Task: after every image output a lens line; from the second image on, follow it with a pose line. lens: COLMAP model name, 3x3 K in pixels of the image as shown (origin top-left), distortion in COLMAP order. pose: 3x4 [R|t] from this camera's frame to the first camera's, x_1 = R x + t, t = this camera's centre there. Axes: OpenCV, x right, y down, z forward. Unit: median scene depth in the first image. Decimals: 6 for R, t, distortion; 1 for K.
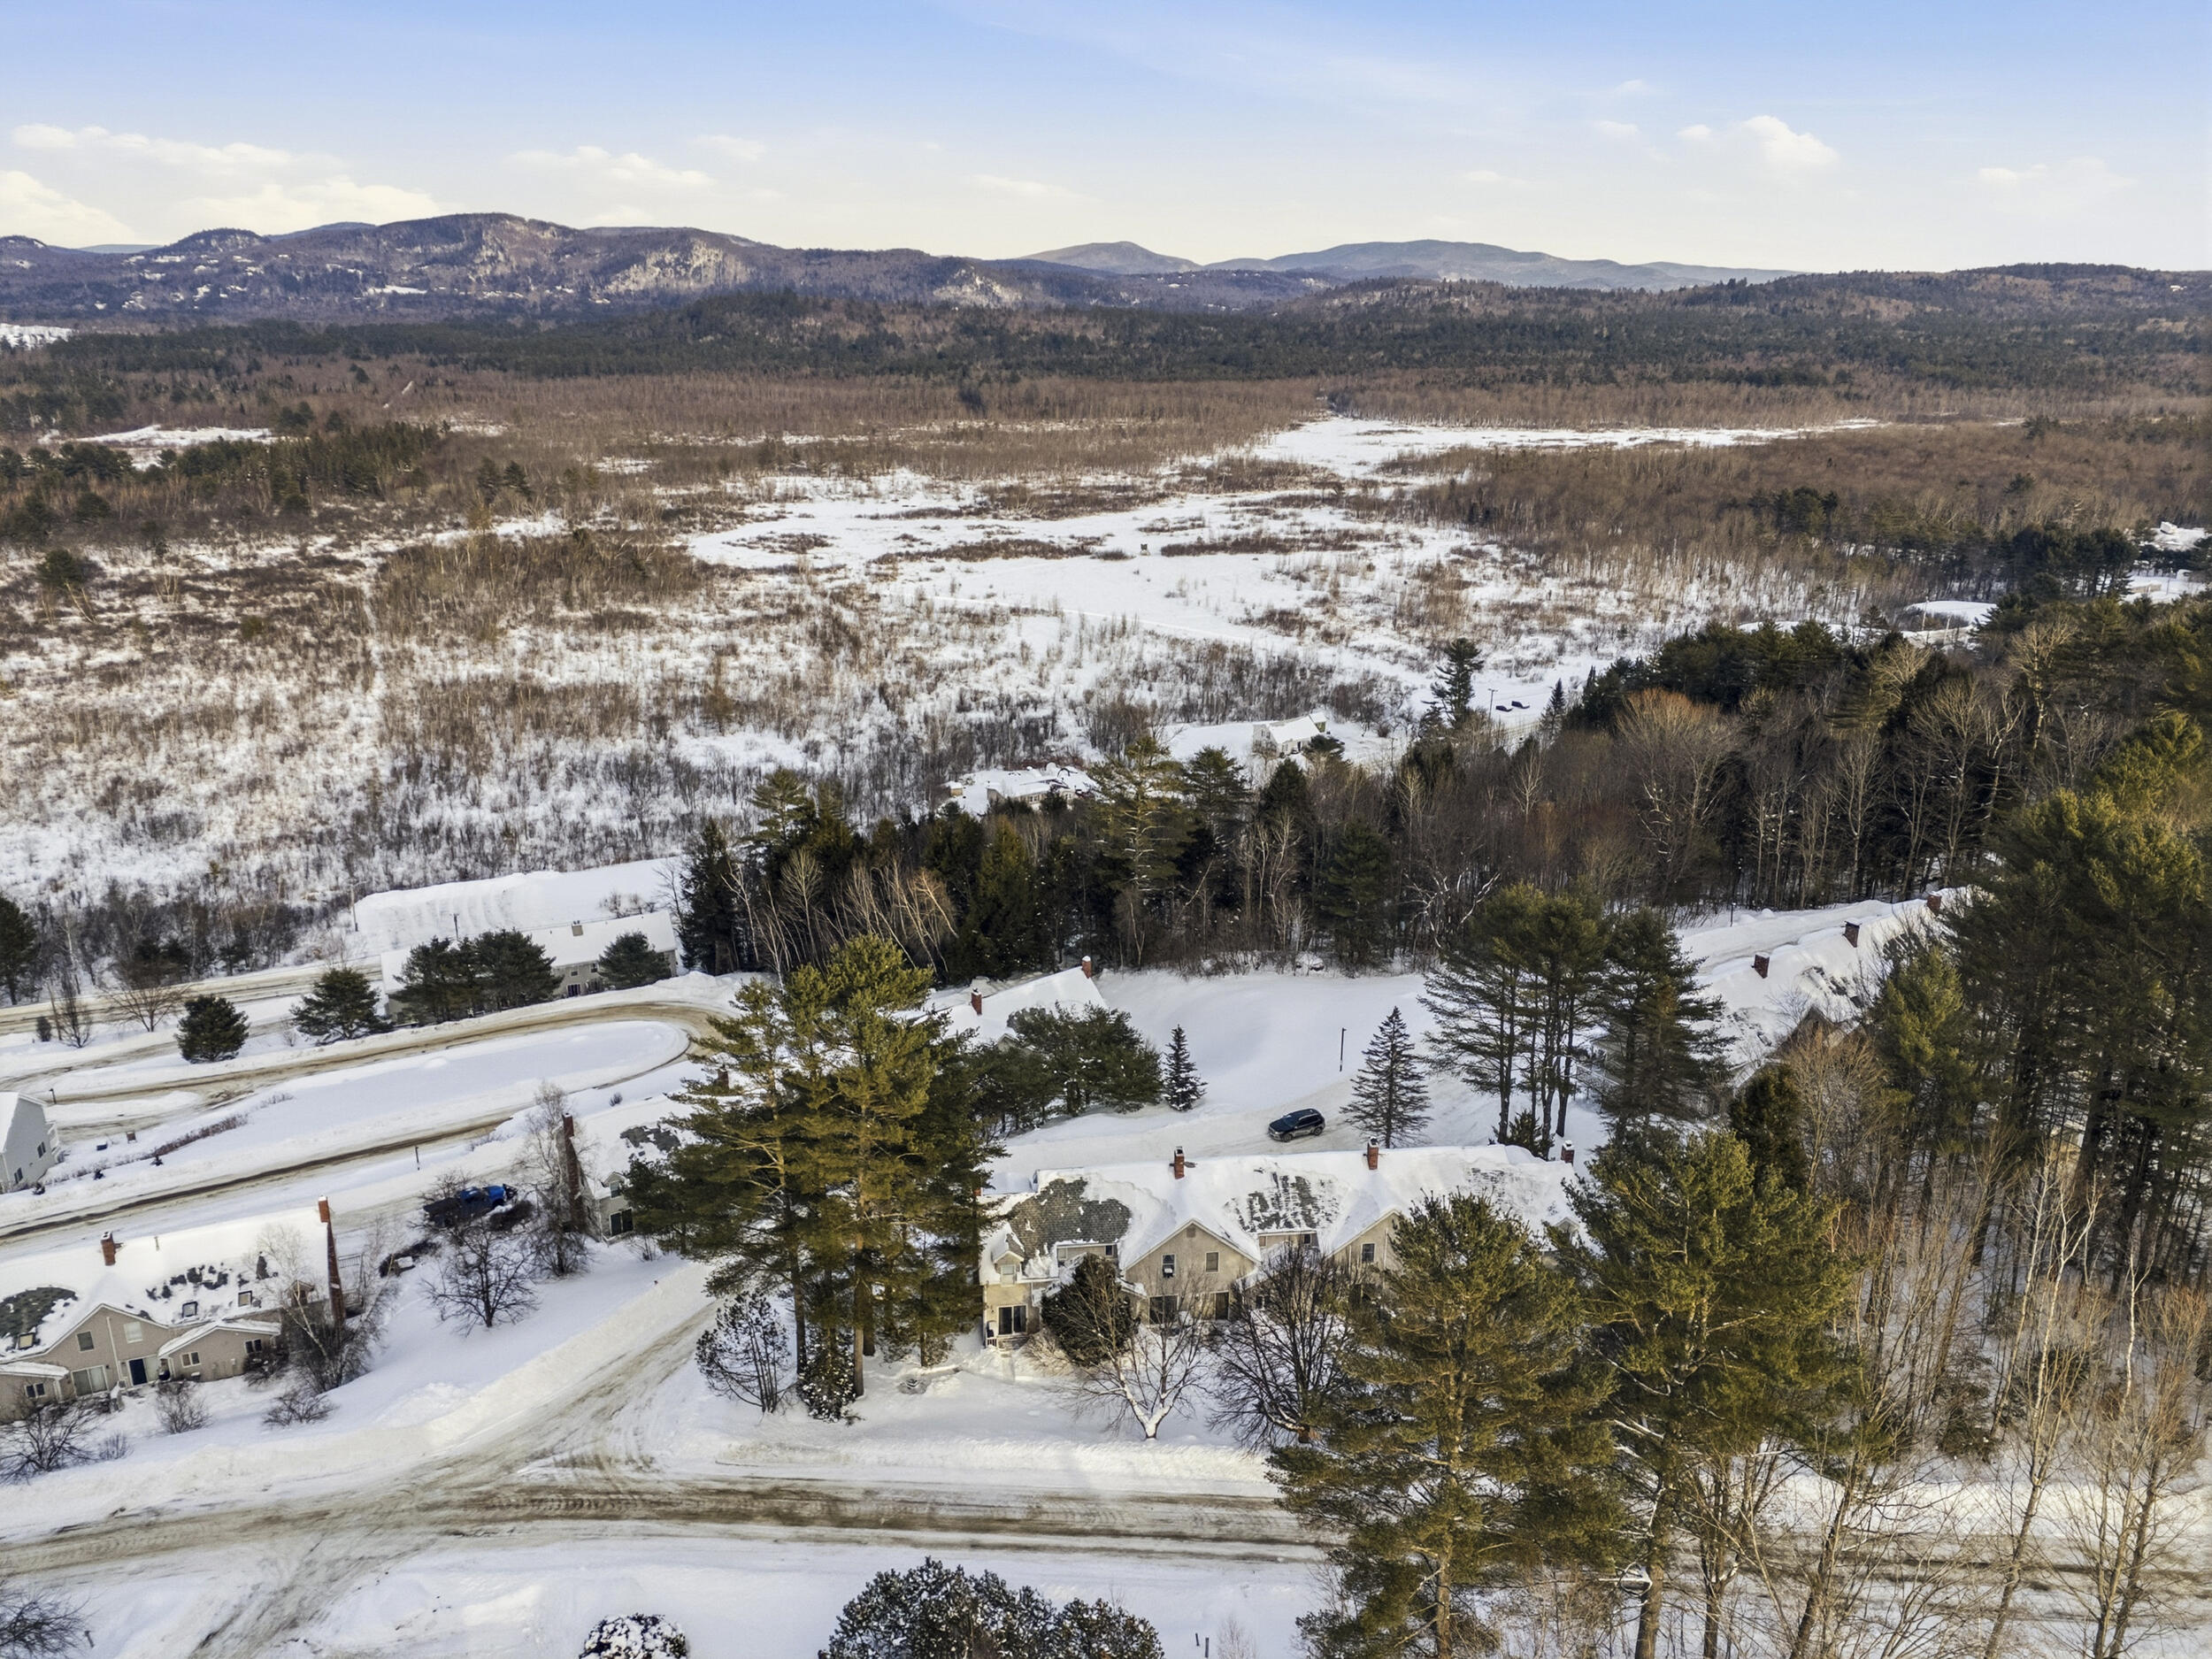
lens RADIAL K [[1605.2, 0, 1098.4], [0, 1605.2, 825.0], [0, 0, 1]] dist [0.073111, -0.067329]
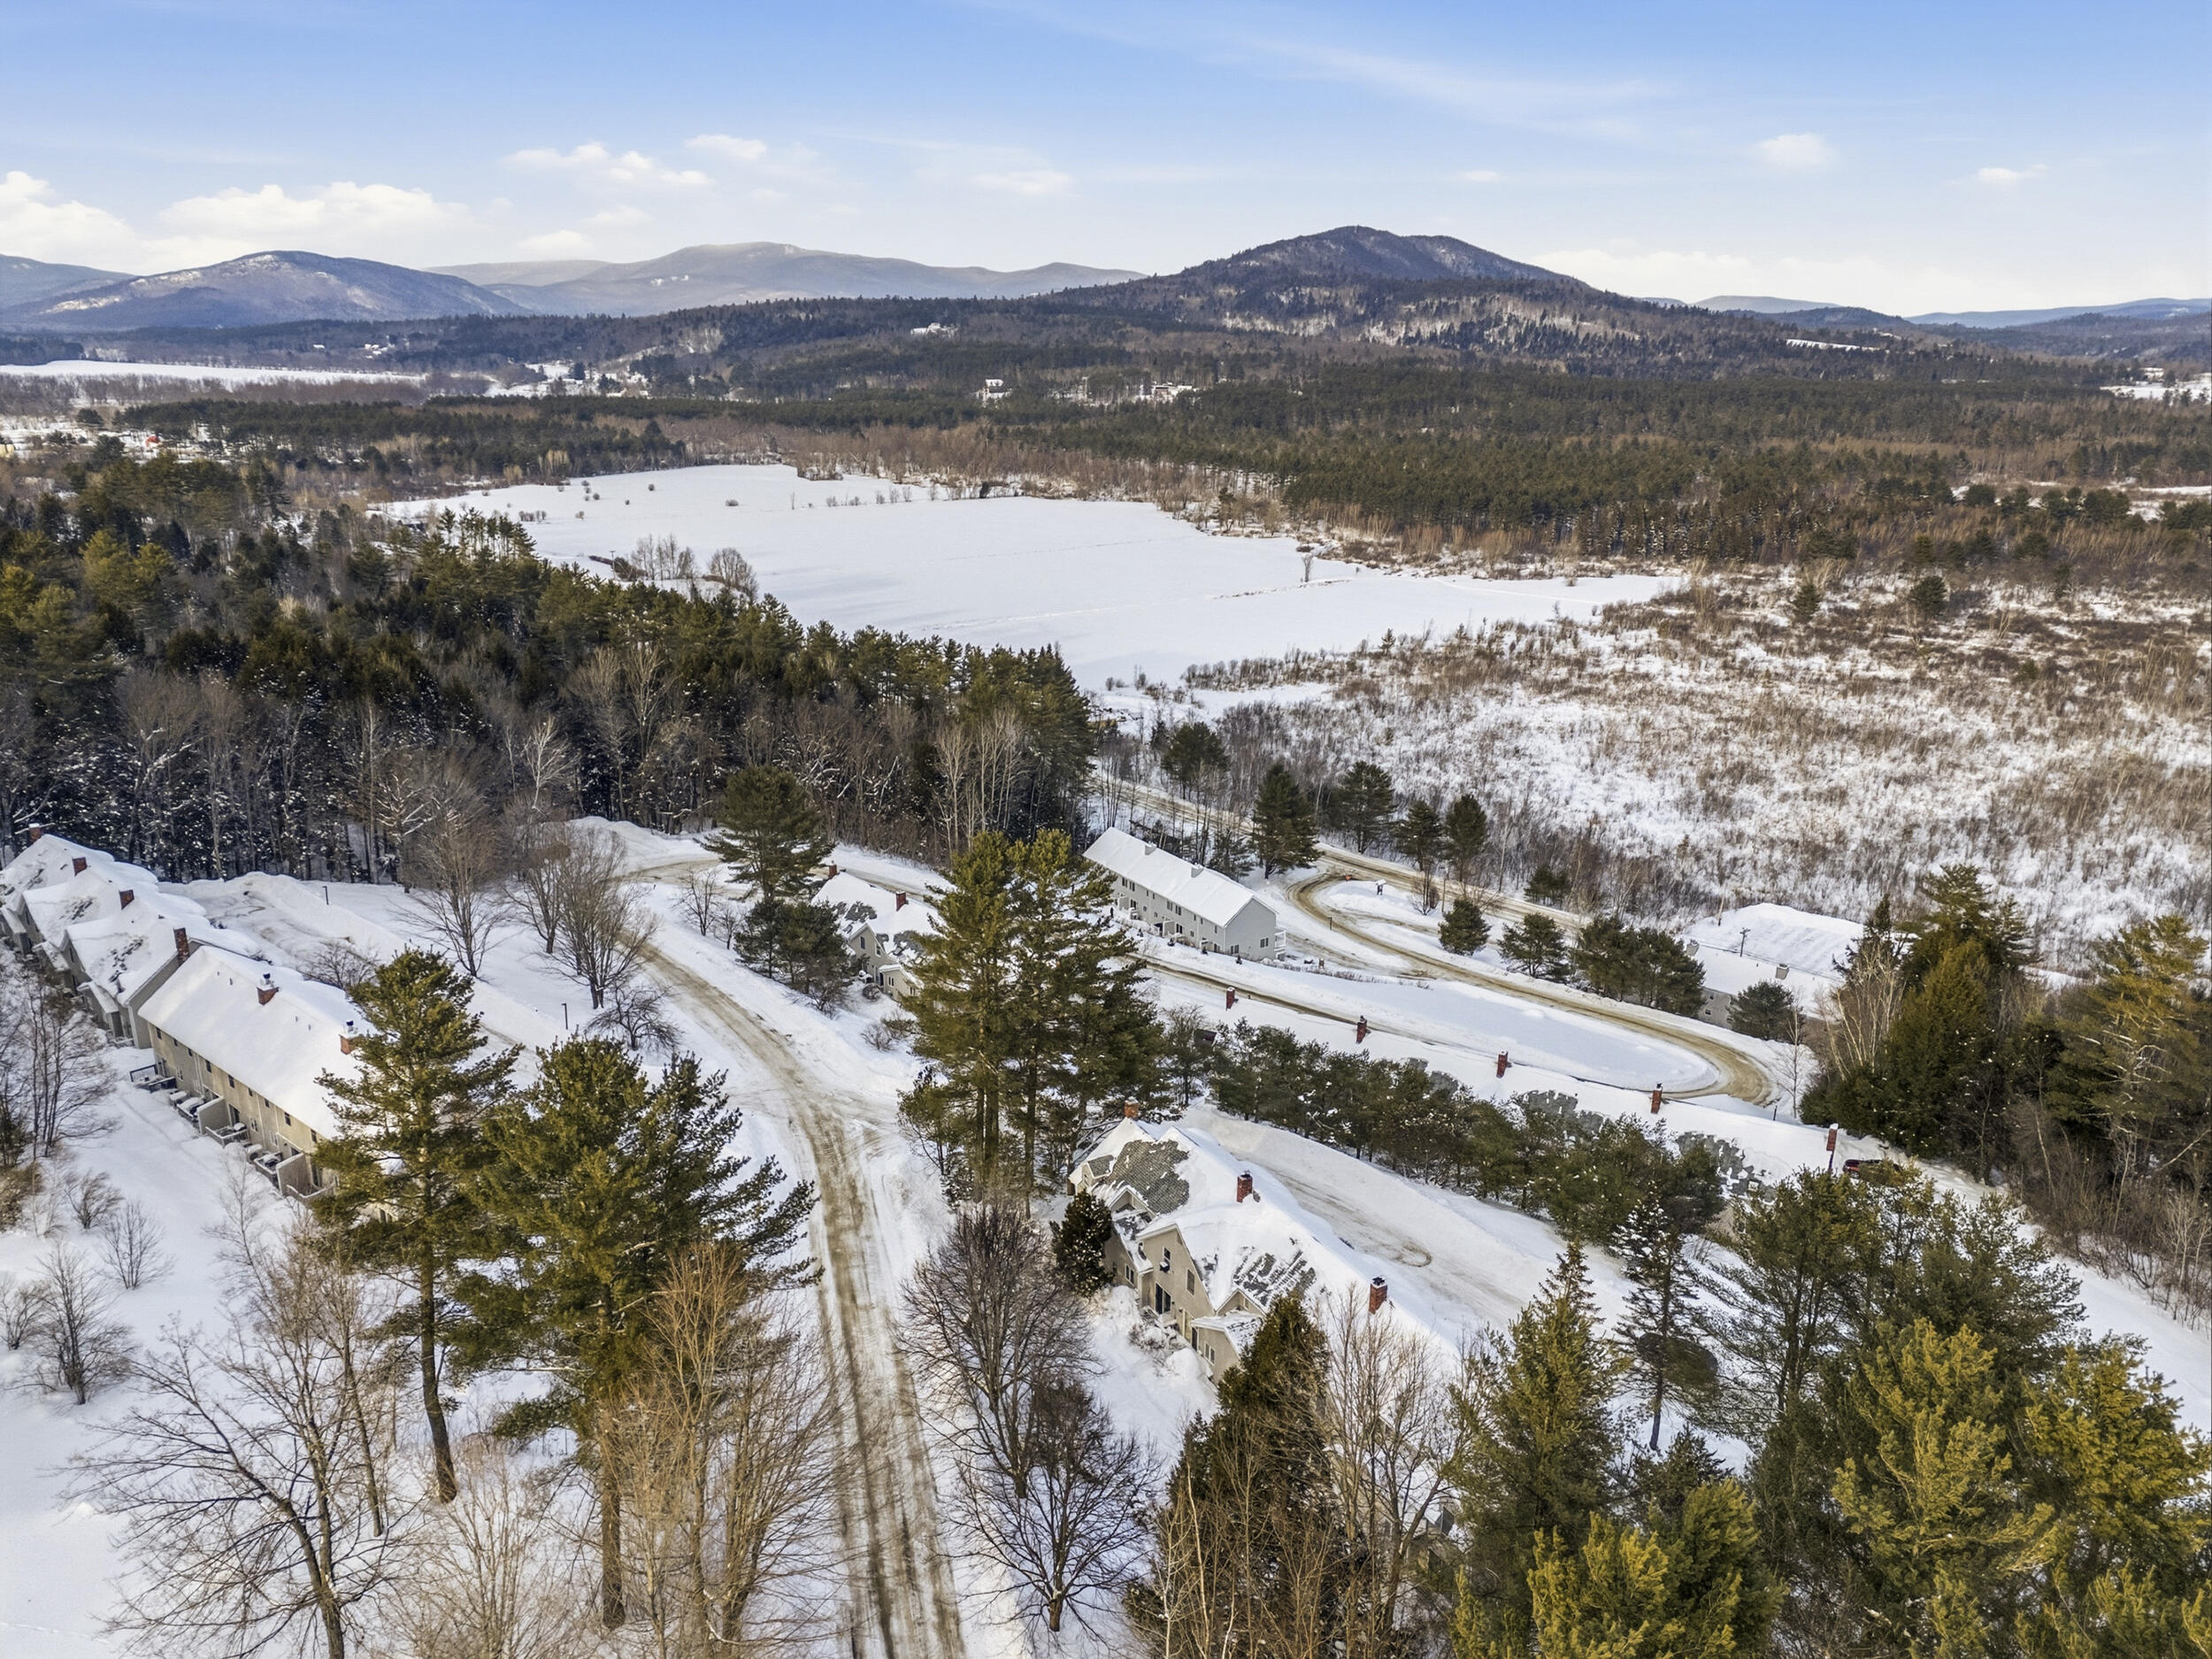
lens RADIAL K [[1605.2, 0, 1110.5], [0, 1605.2, 836.9], [0, 0, 1]] dist [0.073111, -0.067329]
pose [[0.385267, 0.275246, -0.880800, 0.799953], [-0.297206, 0.940633, 0.163944, -0.114177], [0.873635, 0.198617, 0.444199, 0.478702]]
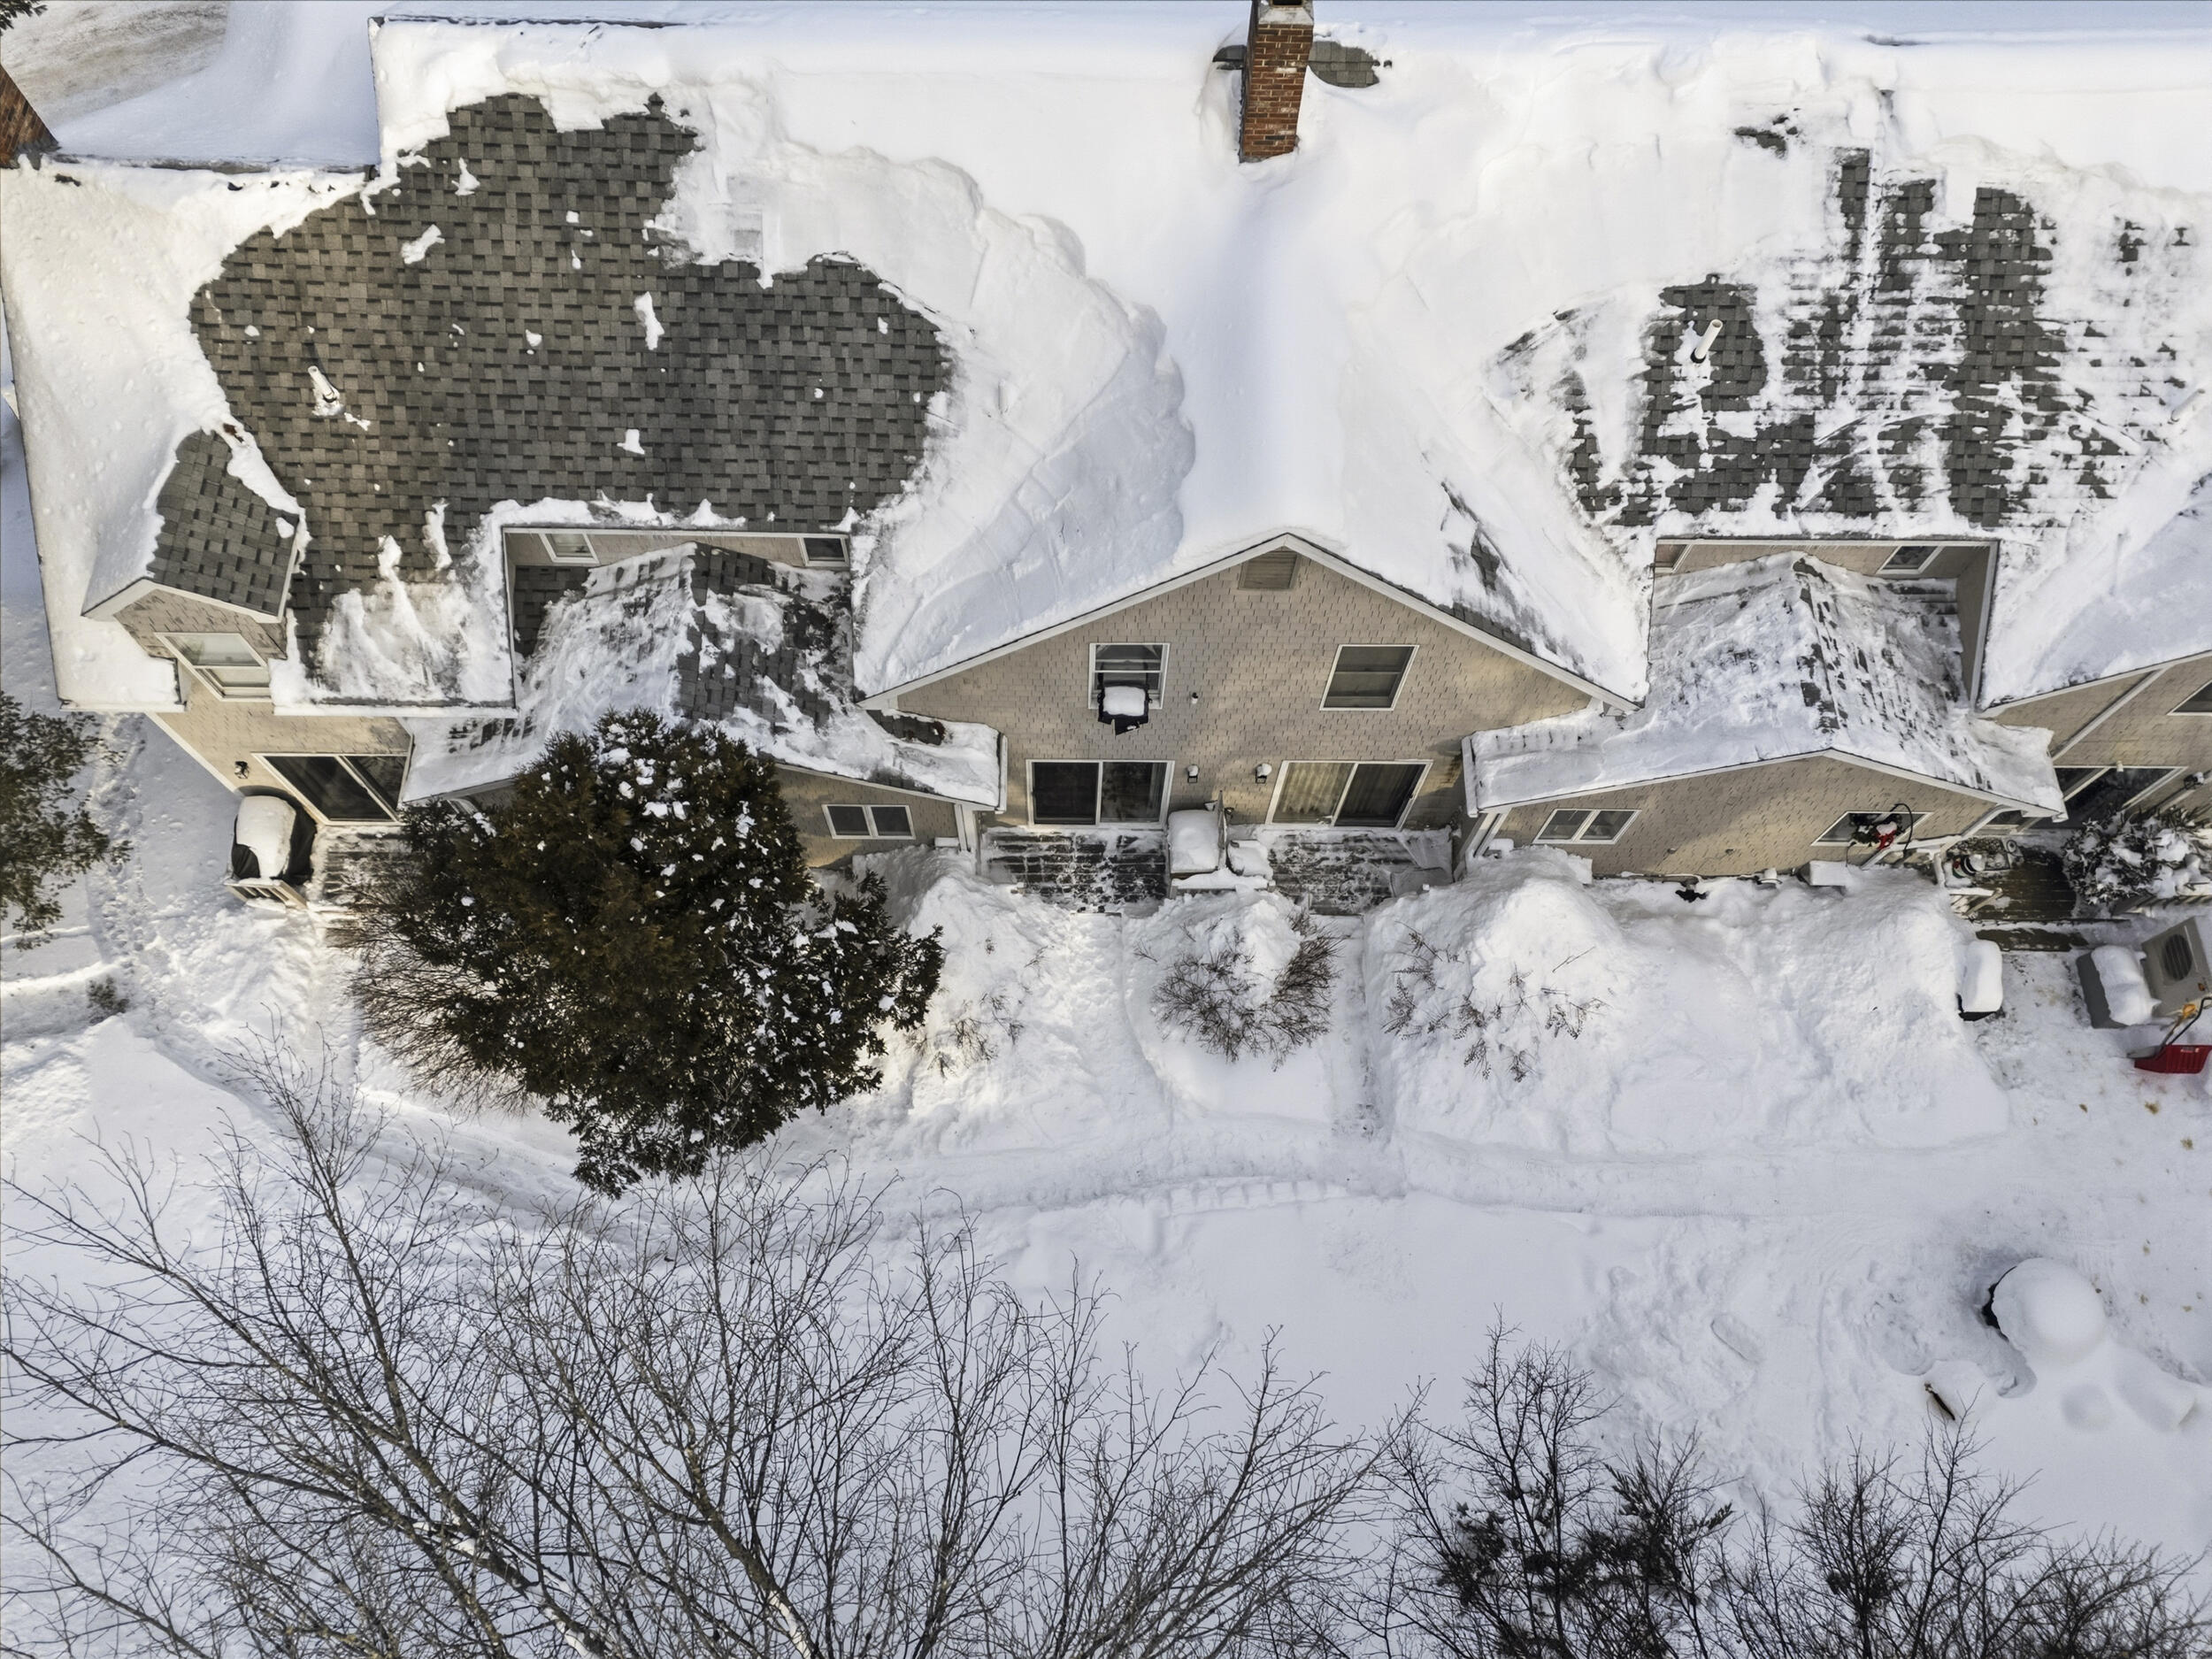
lens RADIAL K [[1605.2, 0, 1093.7], [0, 1605.2, 826.1], [0, 0, 1]] dist [0.073111, -0.067329]
pose [[0.993160, 0.112347, -0.031797, 0.046405], [-0.052598, 0.673626, 0.737199, 0.146620], [0.104241, -0.730484, 0.674927, 0.846587]]
